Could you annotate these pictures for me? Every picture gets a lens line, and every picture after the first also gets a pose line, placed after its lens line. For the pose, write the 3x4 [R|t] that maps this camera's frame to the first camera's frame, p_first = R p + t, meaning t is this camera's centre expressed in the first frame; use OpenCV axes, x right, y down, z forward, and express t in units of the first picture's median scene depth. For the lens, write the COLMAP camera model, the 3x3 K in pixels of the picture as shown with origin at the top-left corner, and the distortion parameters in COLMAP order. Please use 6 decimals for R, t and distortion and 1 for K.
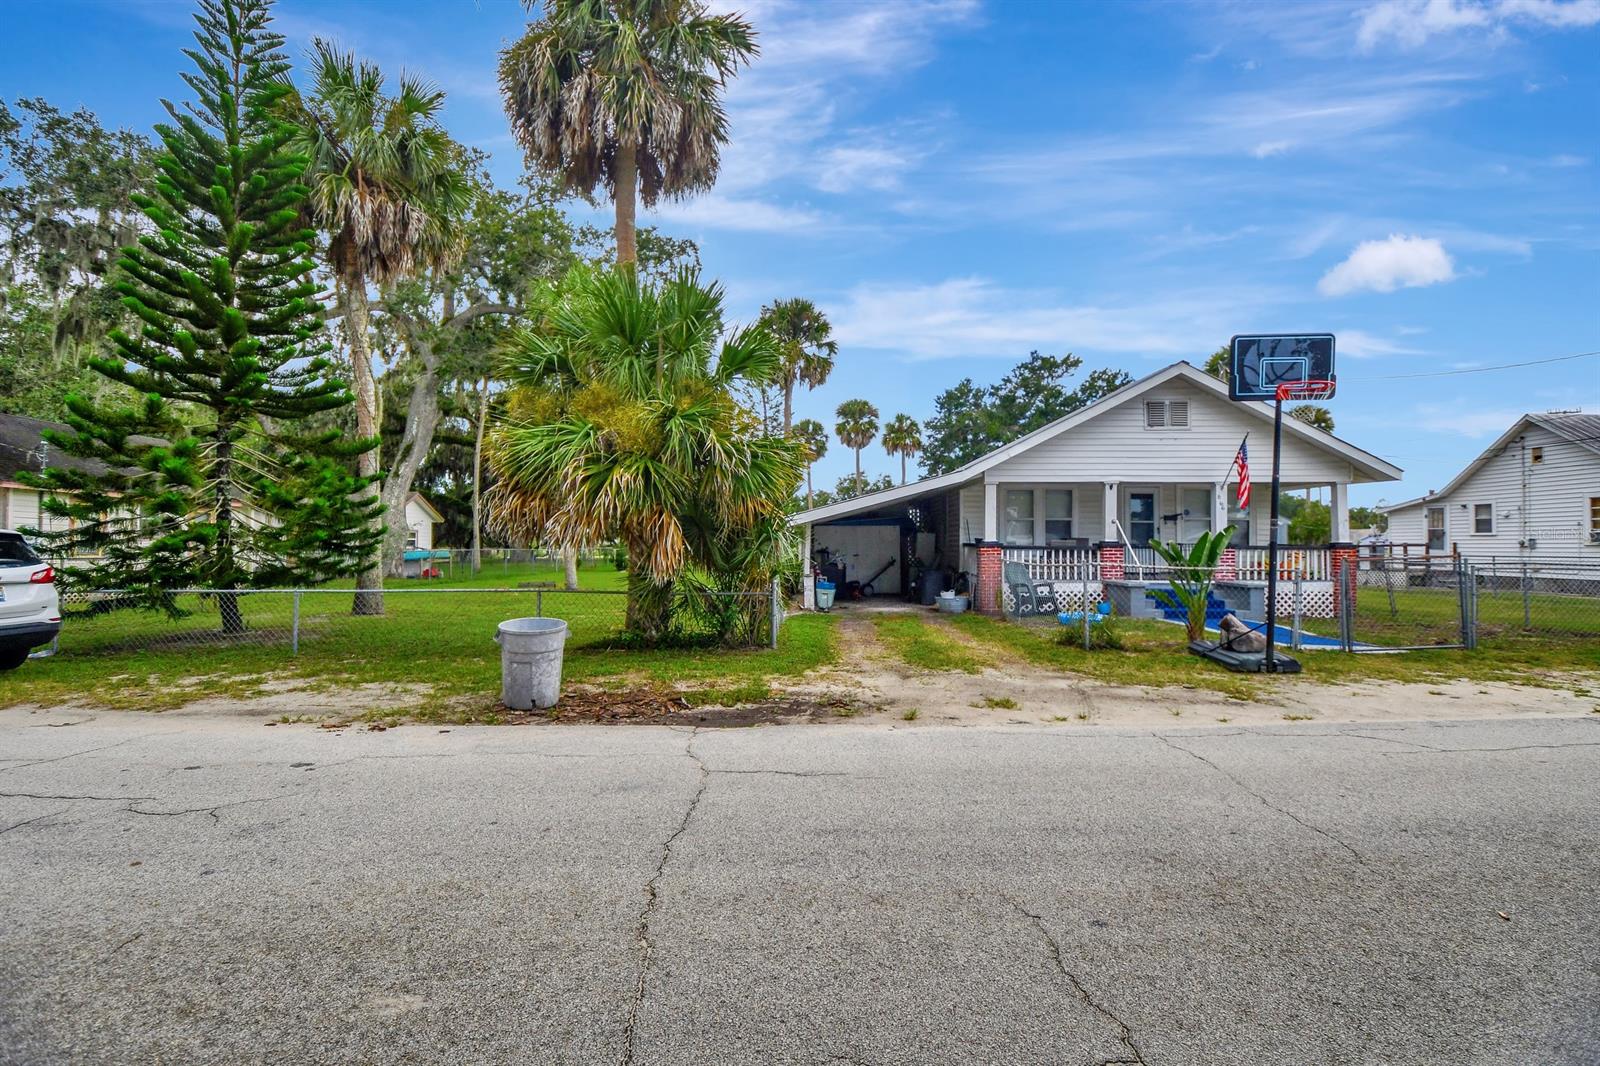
lens RADIAL K [[765.4, 0, 800.0], [0, 765.4, 533.0], [0, 0, 1]] dist [-0.026493, -0.000354]
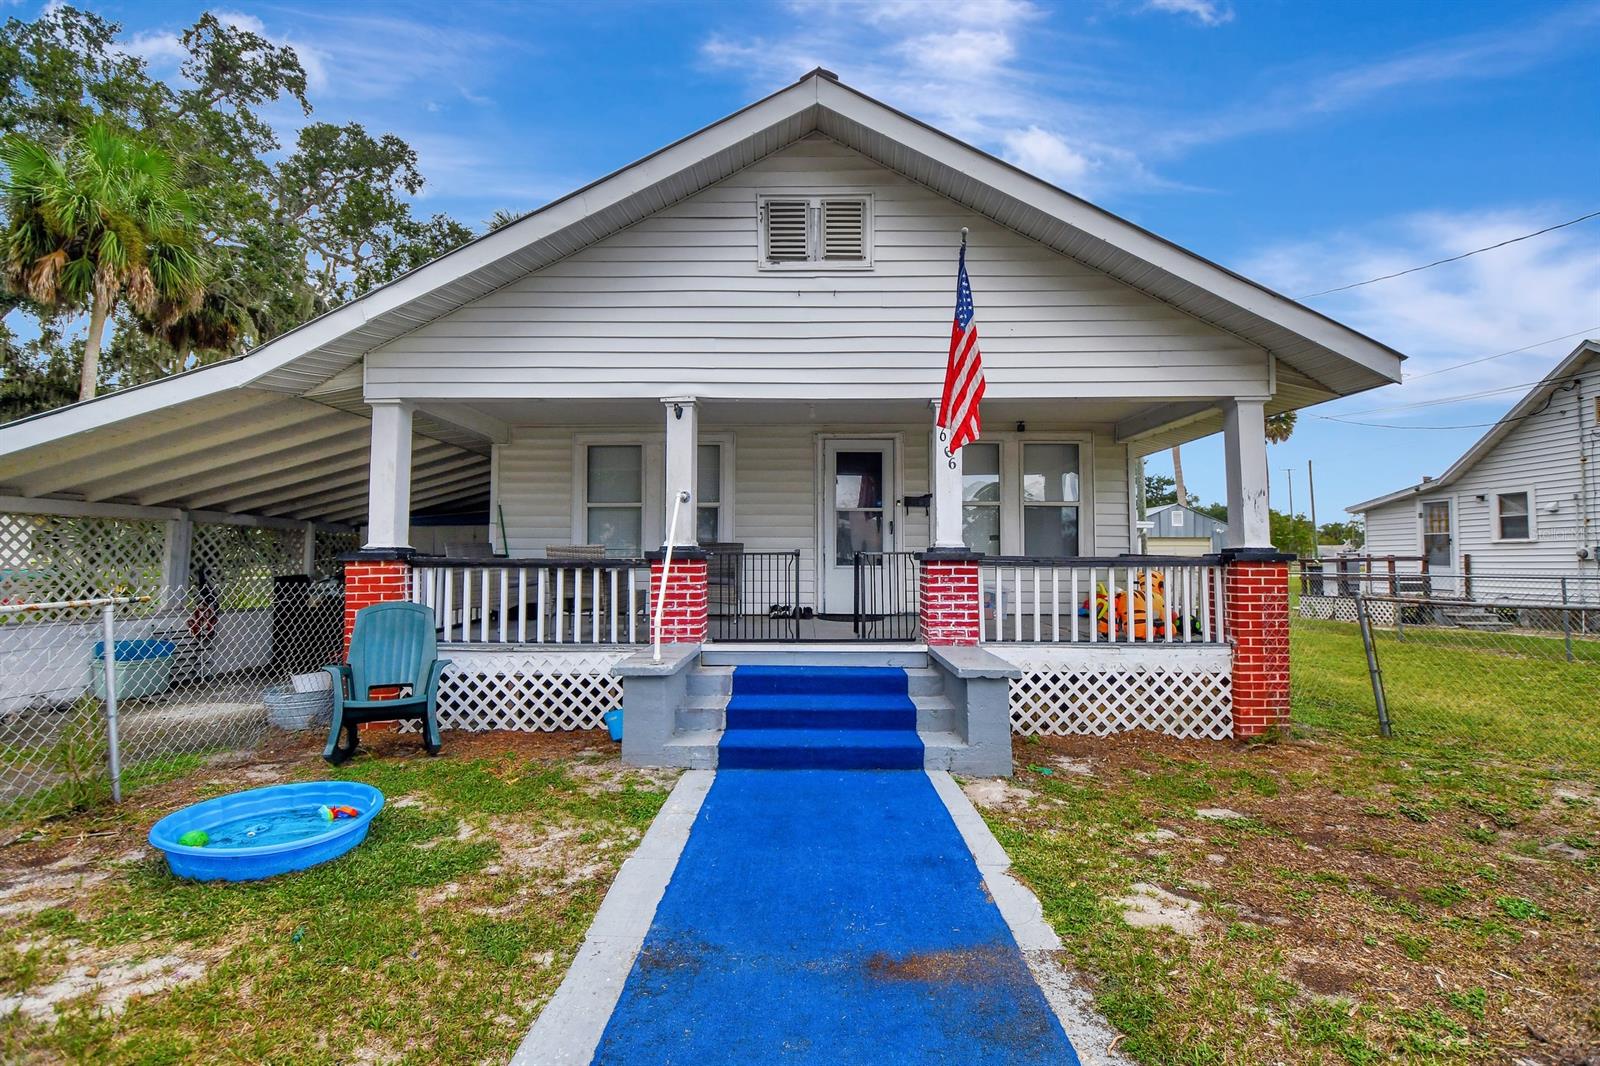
lens RADIAL K [[765.4, 0, 800.0], [0, 765.4, 533.0], [0, 0, 1]] dist [-0.026493, -0.000354]
pose [[0.999766, -0.001083, 0.021599, 0.401668], [0.001585, 0.999729, -0.023239, 0.011613], [-0.021568, 0.023268, 0.999497, 0.516216]]
